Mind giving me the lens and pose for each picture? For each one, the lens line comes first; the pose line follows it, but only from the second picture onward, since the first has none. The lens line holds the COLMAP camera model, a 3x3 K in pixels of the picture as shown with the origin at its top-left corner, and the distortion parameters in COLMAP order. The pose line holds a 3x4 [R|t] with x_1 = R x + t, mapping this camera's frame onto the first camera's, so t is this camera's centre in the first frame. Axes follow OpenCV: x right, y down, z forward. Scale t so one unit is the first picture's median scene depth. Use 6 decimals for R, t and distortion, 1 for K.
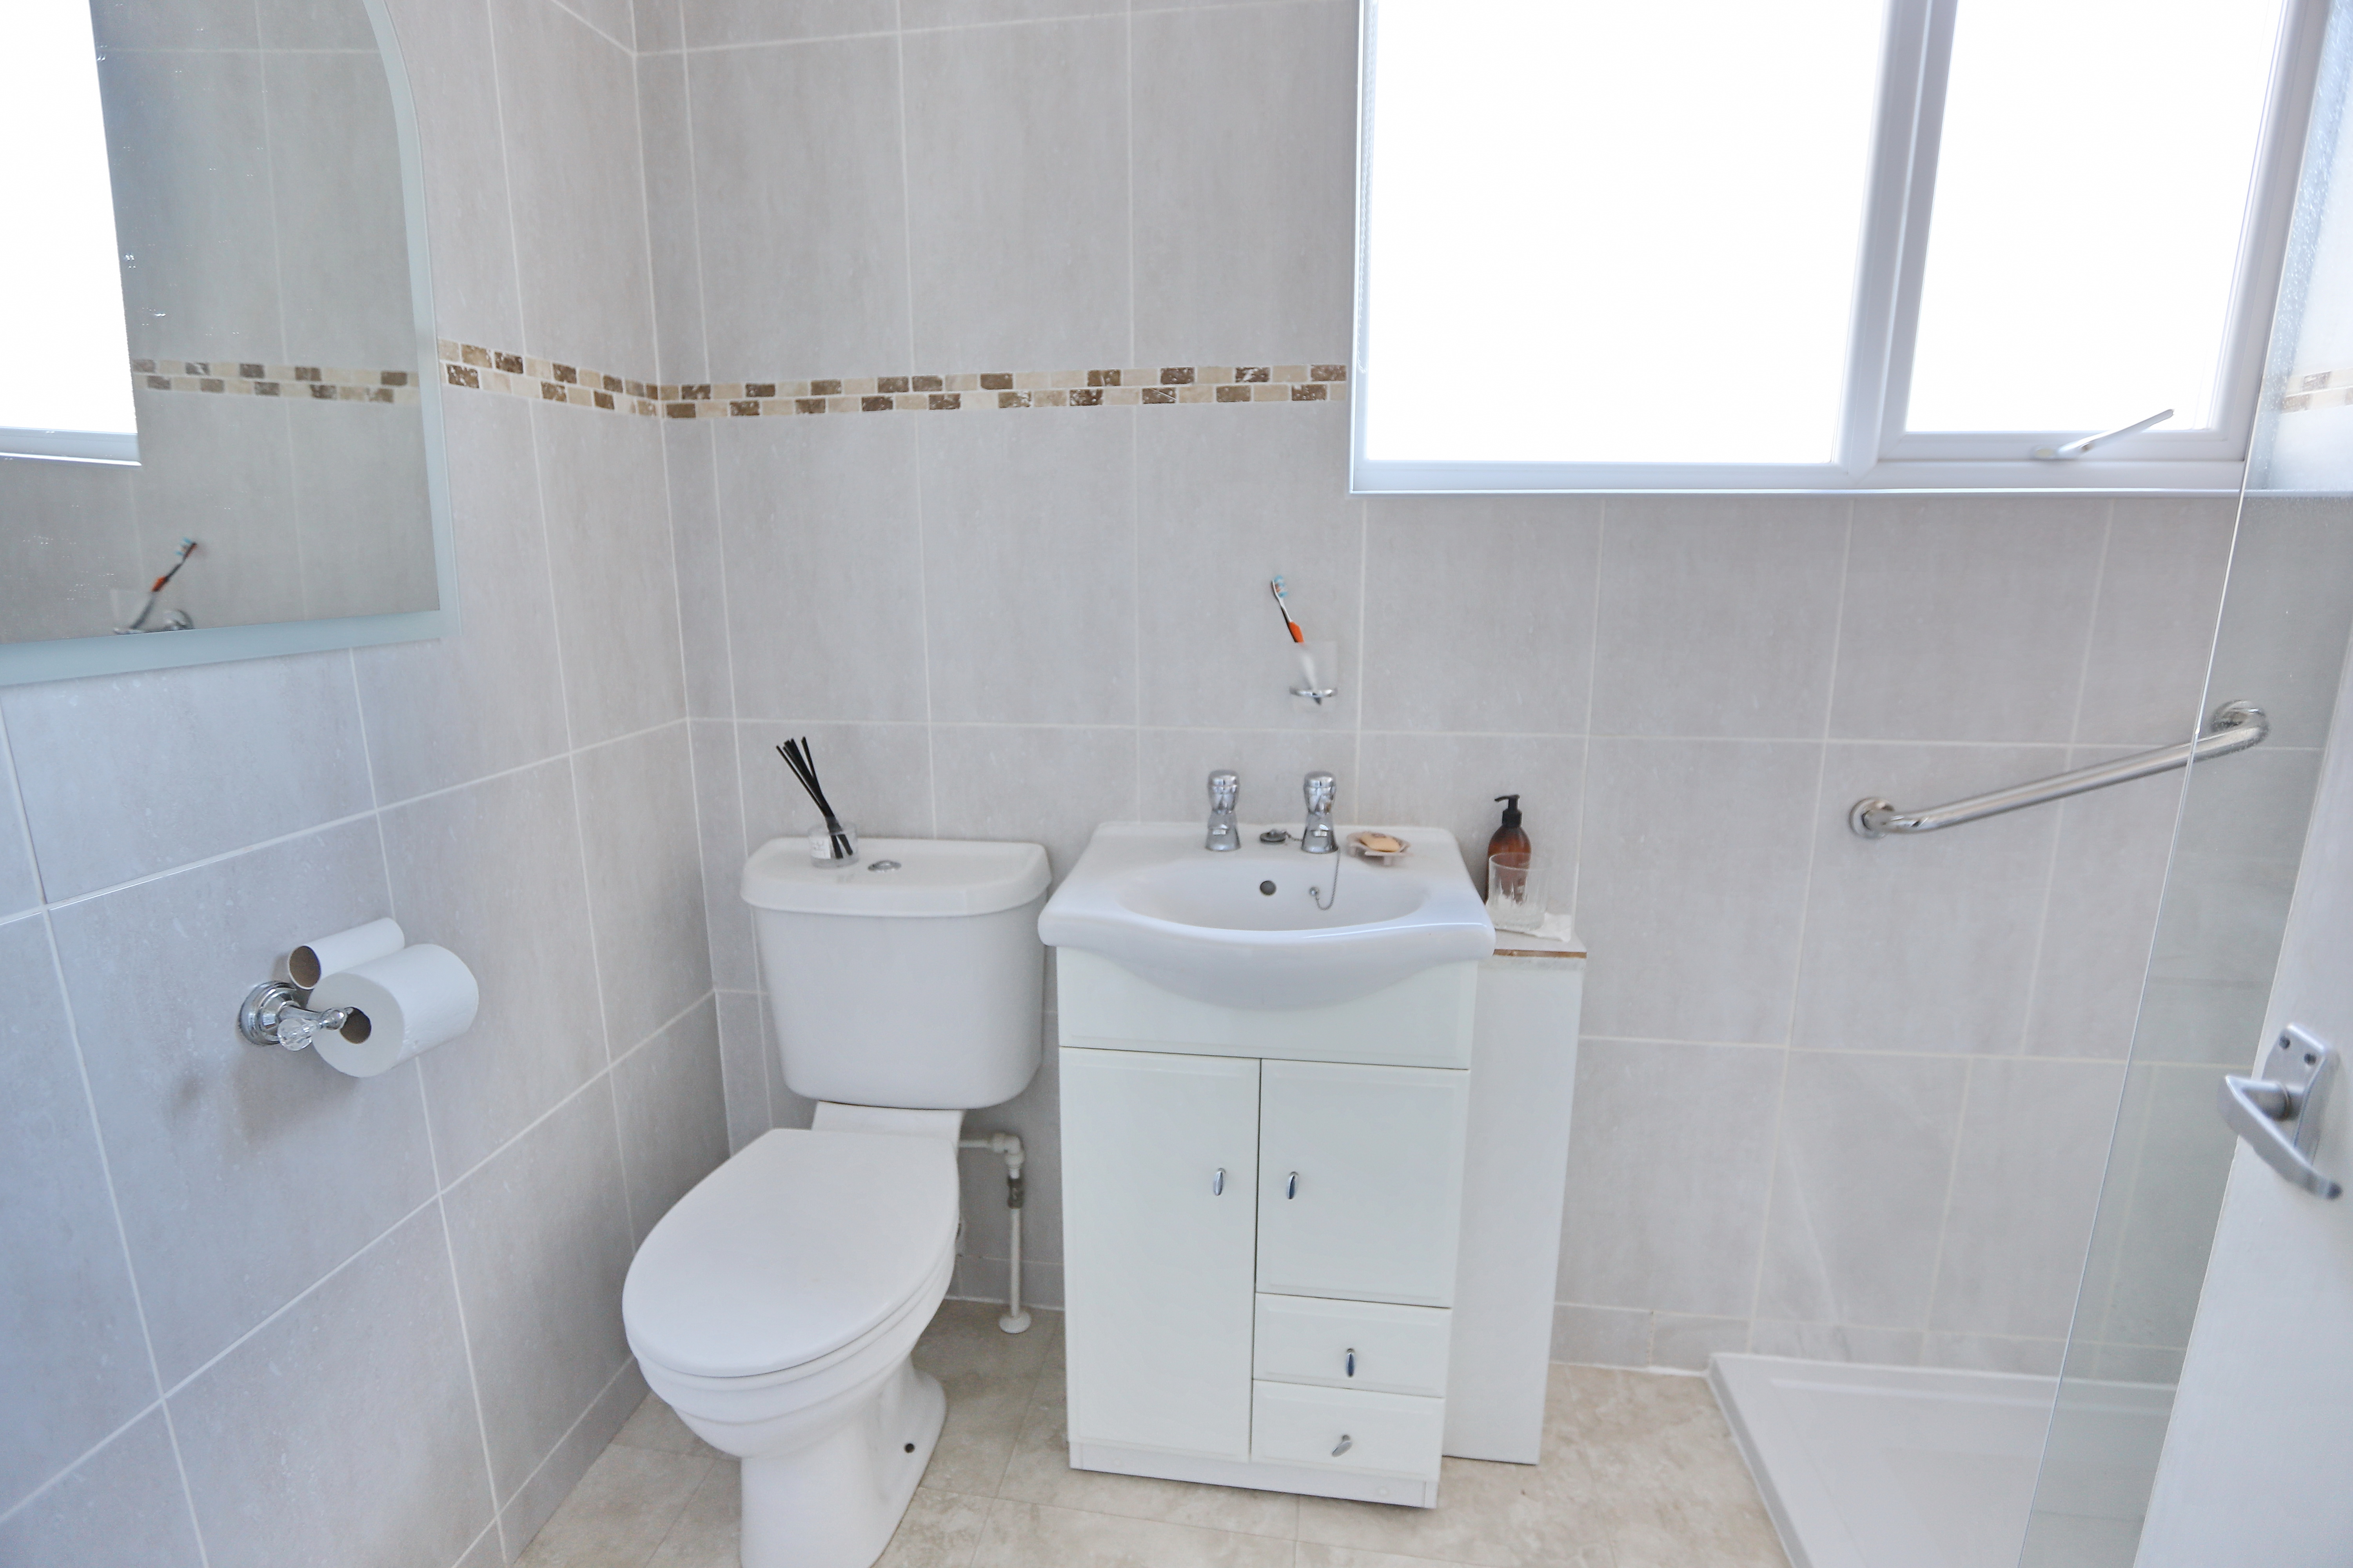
lens RADIAL K [[1086.4, 0, 1153.6], [0, 1086.4, 784.2], [0, 0, 1]] dist [-0.042738, 0.014248]
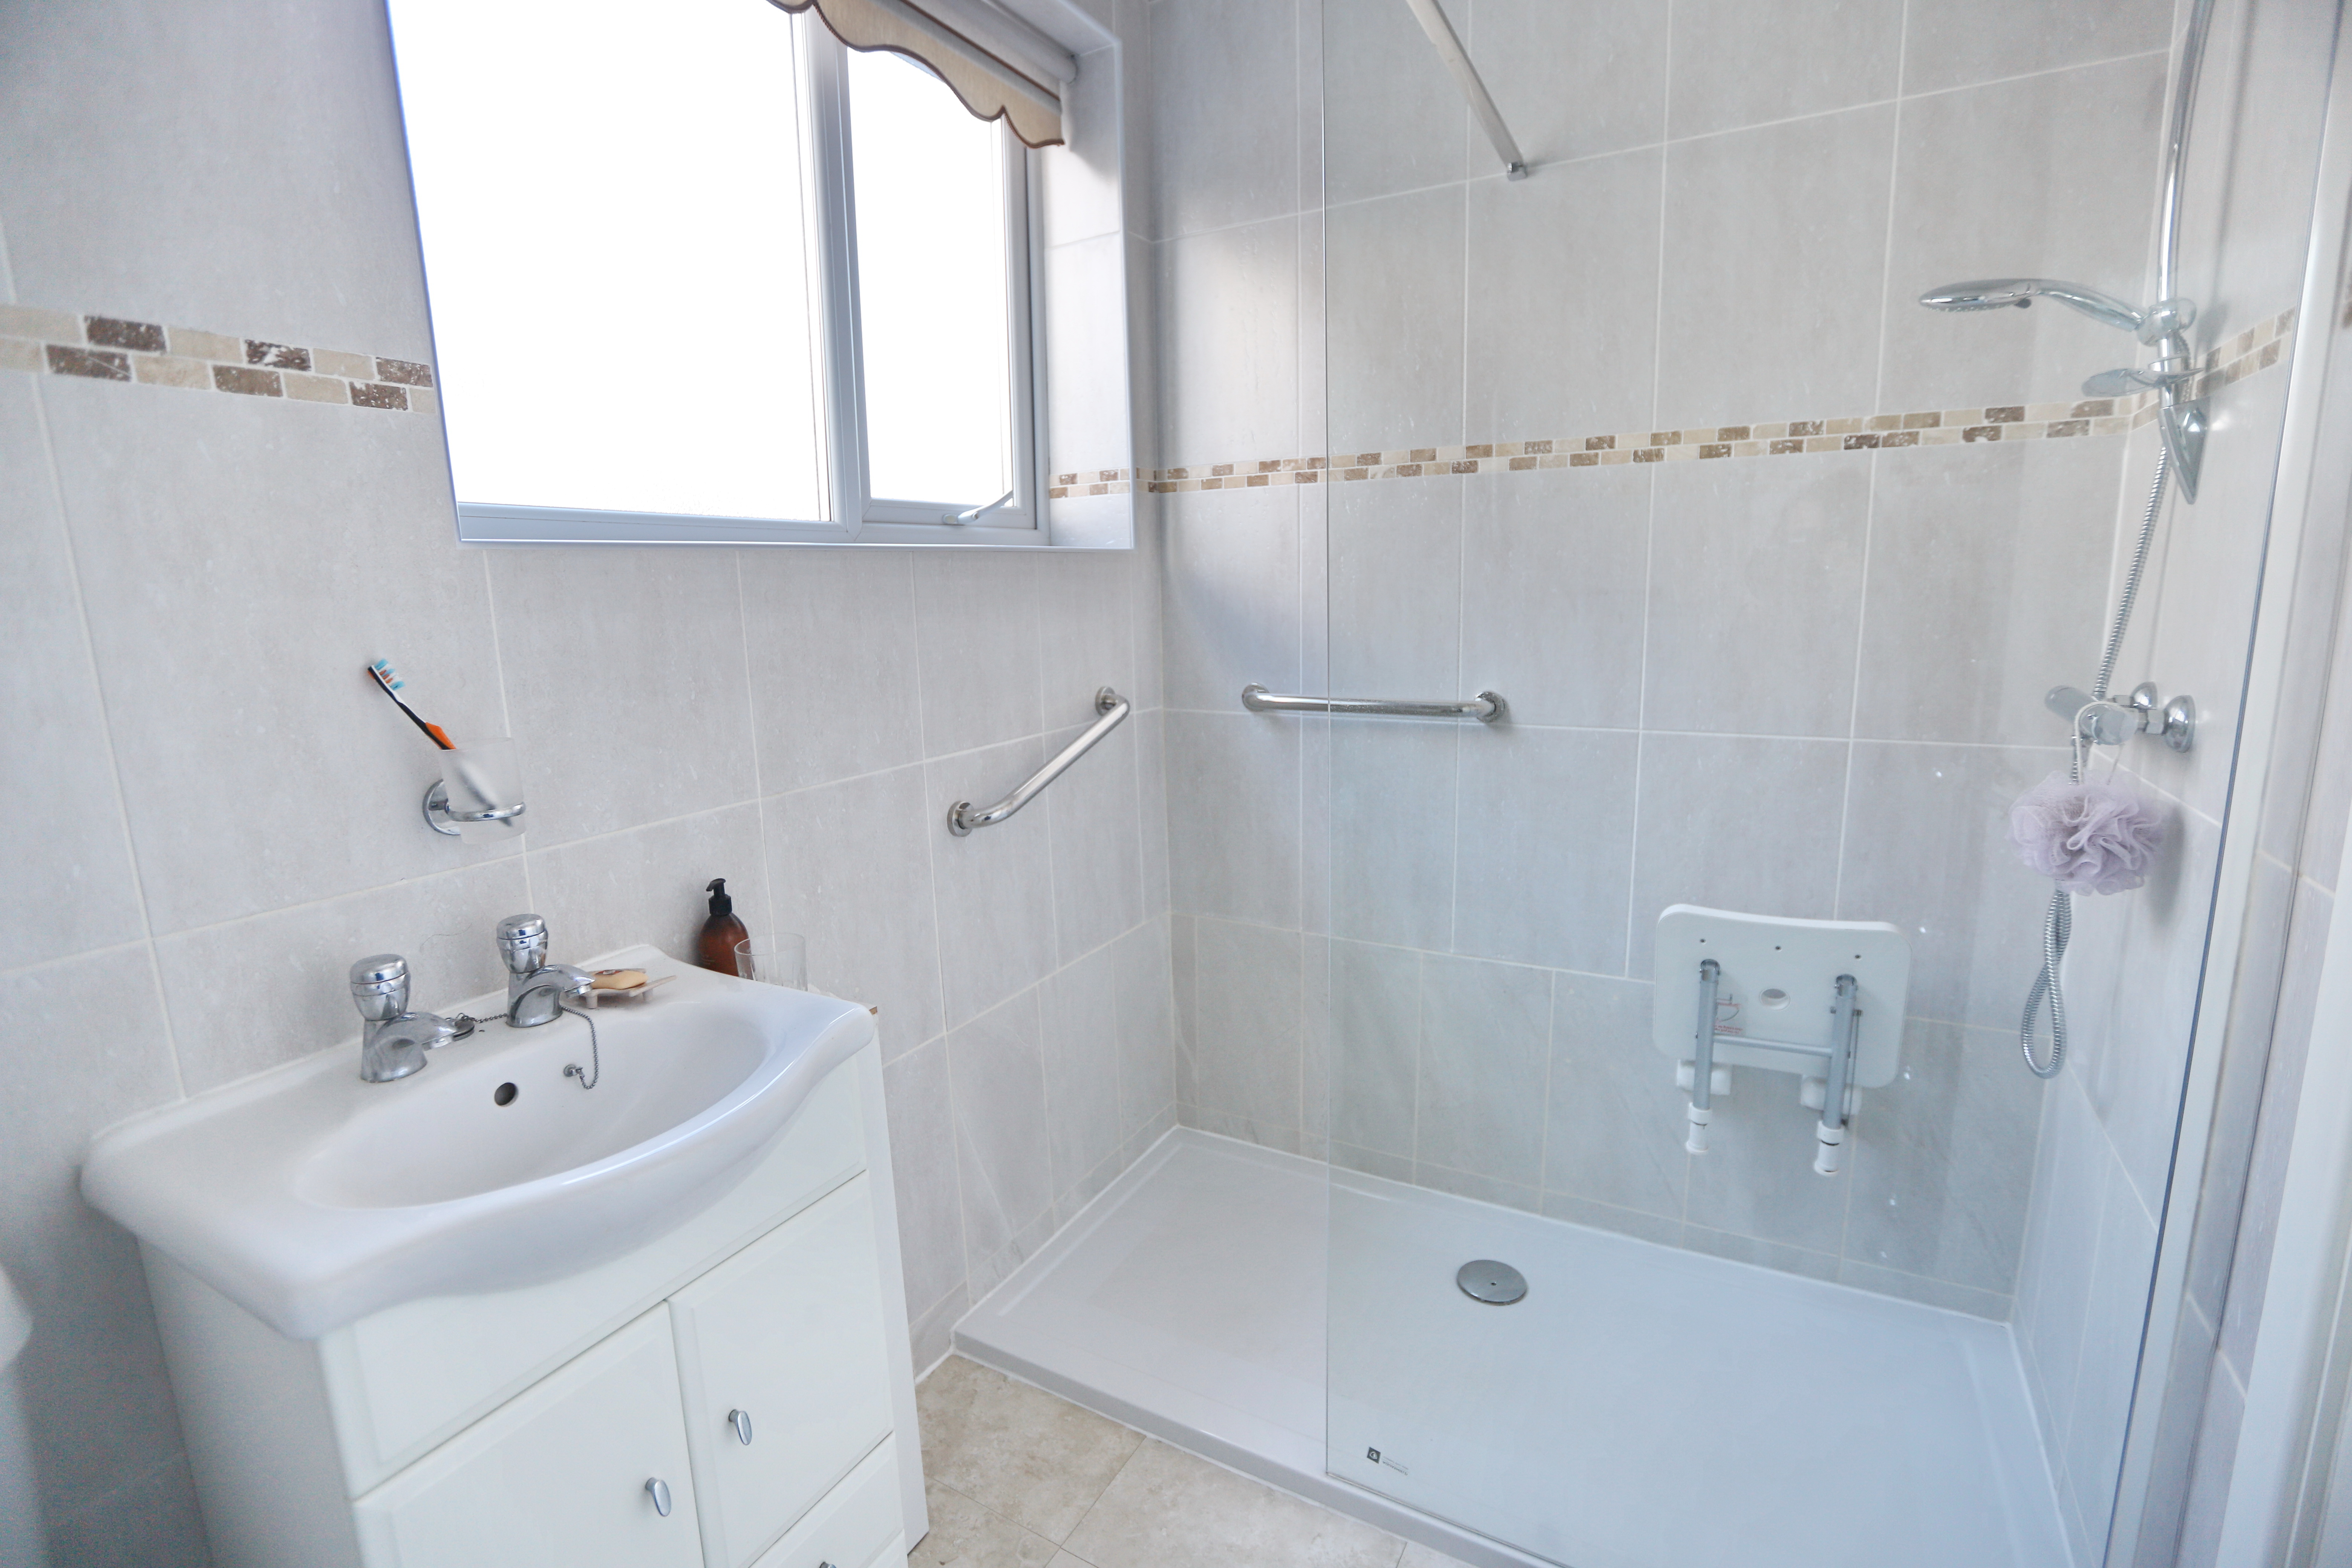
lens RADIAL K [[1086.0, 0, 1153.1], [0, 1086.0, 784.2], [0, 0, 1]] dist [-0.042738, 0.014248]
pose [[0.371687, -0.176282, 0.911468, -0.335524], [0.222982, 0.970017, 0.096676, -0.073406], [-0.901181, 0.167308, 0.399851, 0.313385]]
